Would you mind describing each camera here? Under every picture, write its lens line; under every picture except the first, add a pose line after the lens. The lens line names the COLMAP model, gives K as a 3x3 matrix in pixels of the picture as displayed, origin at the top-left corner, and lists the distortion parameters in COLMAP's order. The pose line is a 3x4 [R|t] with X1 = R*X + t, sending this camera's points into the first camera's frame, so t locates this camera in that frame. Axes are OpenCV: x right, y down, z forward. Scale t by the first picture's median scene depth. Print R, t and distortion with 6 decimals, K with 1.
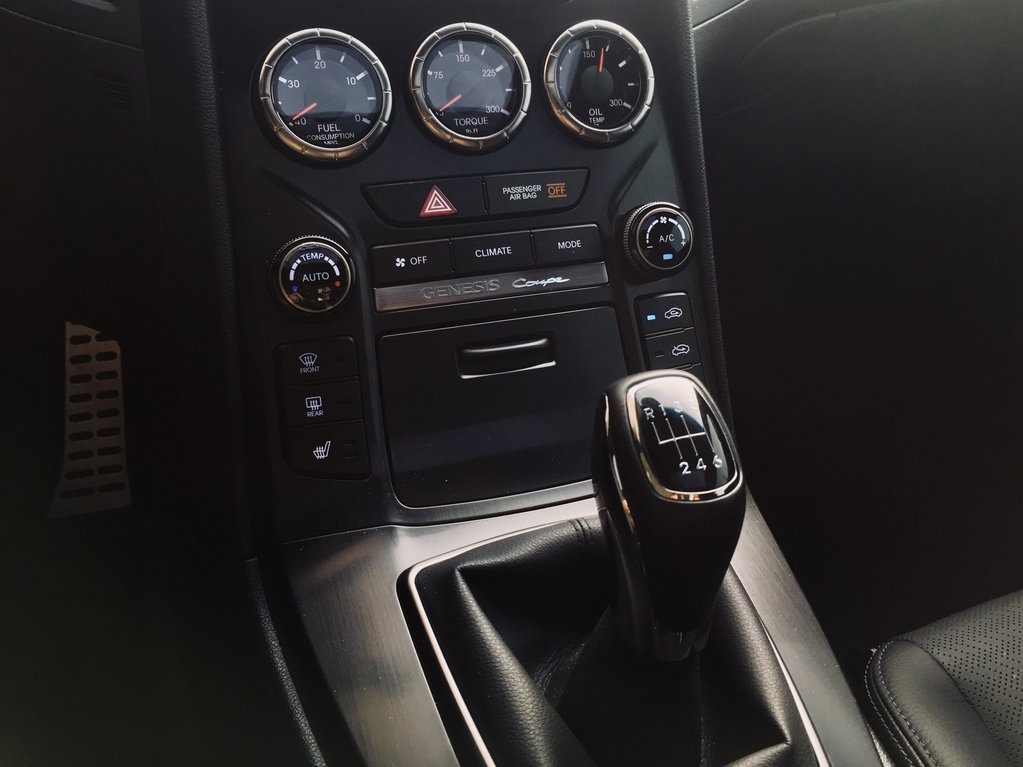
lens RADIAL K [[860.3, 0, 523.0], [0, 860.3, 363.6], [0, 0, 1]] dist [0.016836, -0.027011]
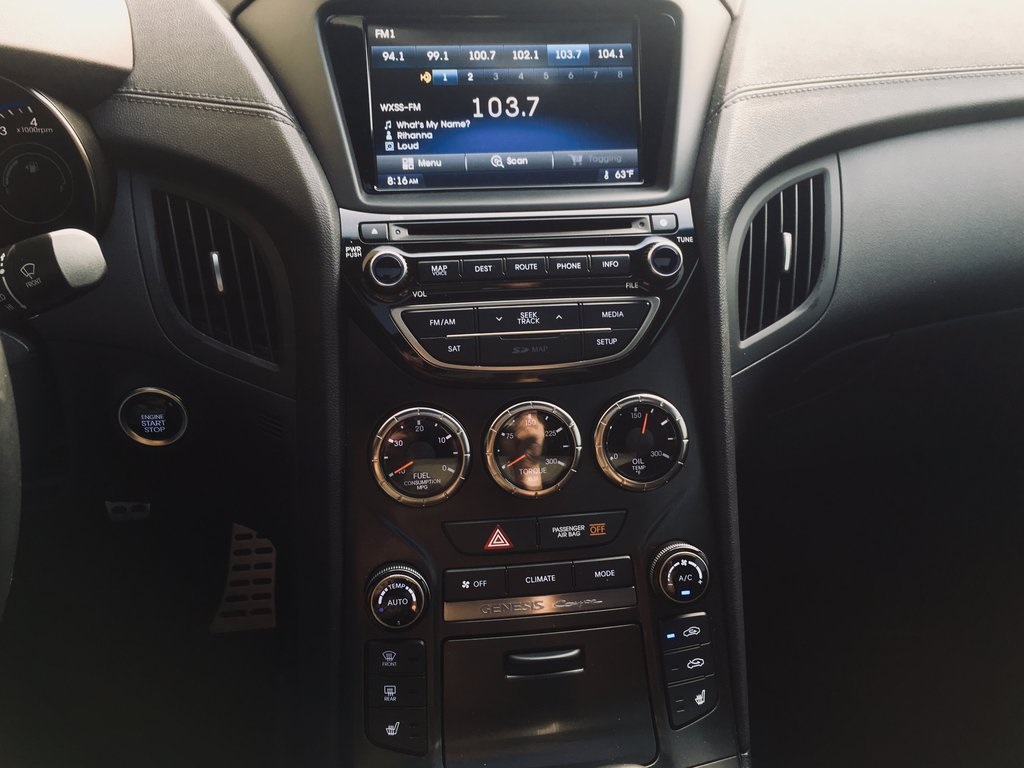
lens RADIAL K [[861.1, 0, 514.5], [0, 861.1, 381.4], [0, 0, 1]] dist [0.016836, -0.027011]
pose [[0.978494, 0.079827, -0.190201, 0.147162], [-0.087195, 0.995719, -0.030678, -0.380727], [0.186938, 0.046603, 0.981266, -0.260172]]
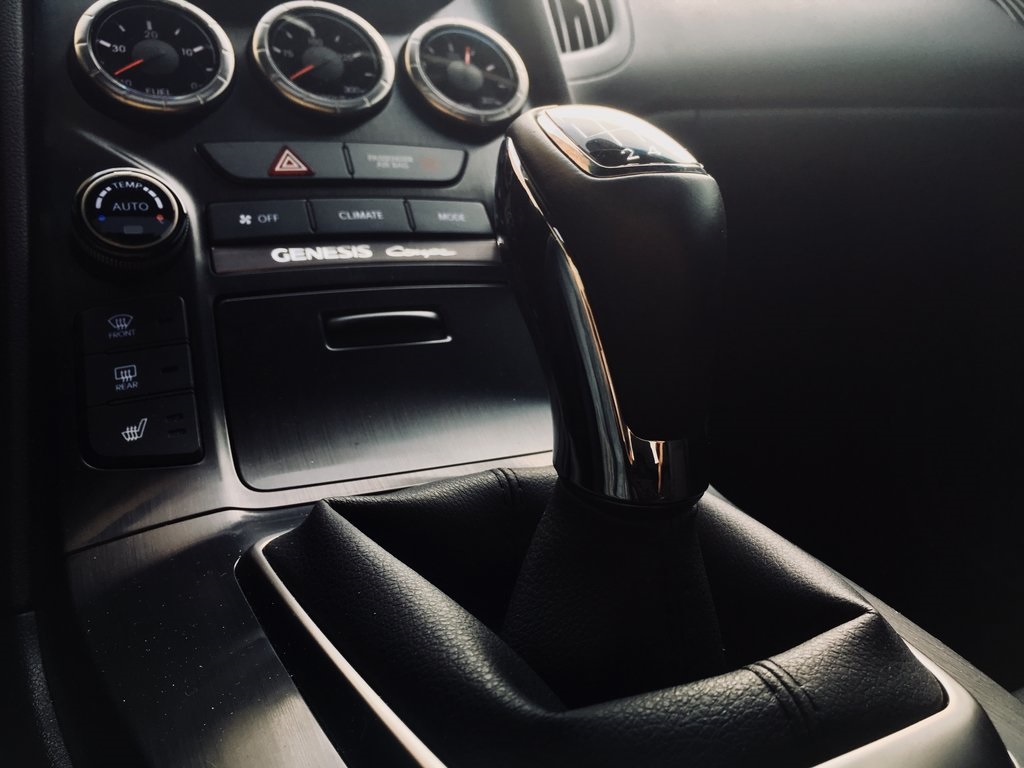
lens RADIAL K [[861.1, 0, 489.1], [0, 861.1, 390.7], [0, 0, 1]] dist [0.016836, -0.027011]
pose [[0.992022, -0.093043, 0.085058, 0.001400], [0.118741, 0.916258, -0.382586, 0.363249], [-0.042338, 0.389633, 0.919996, 0.299960]]
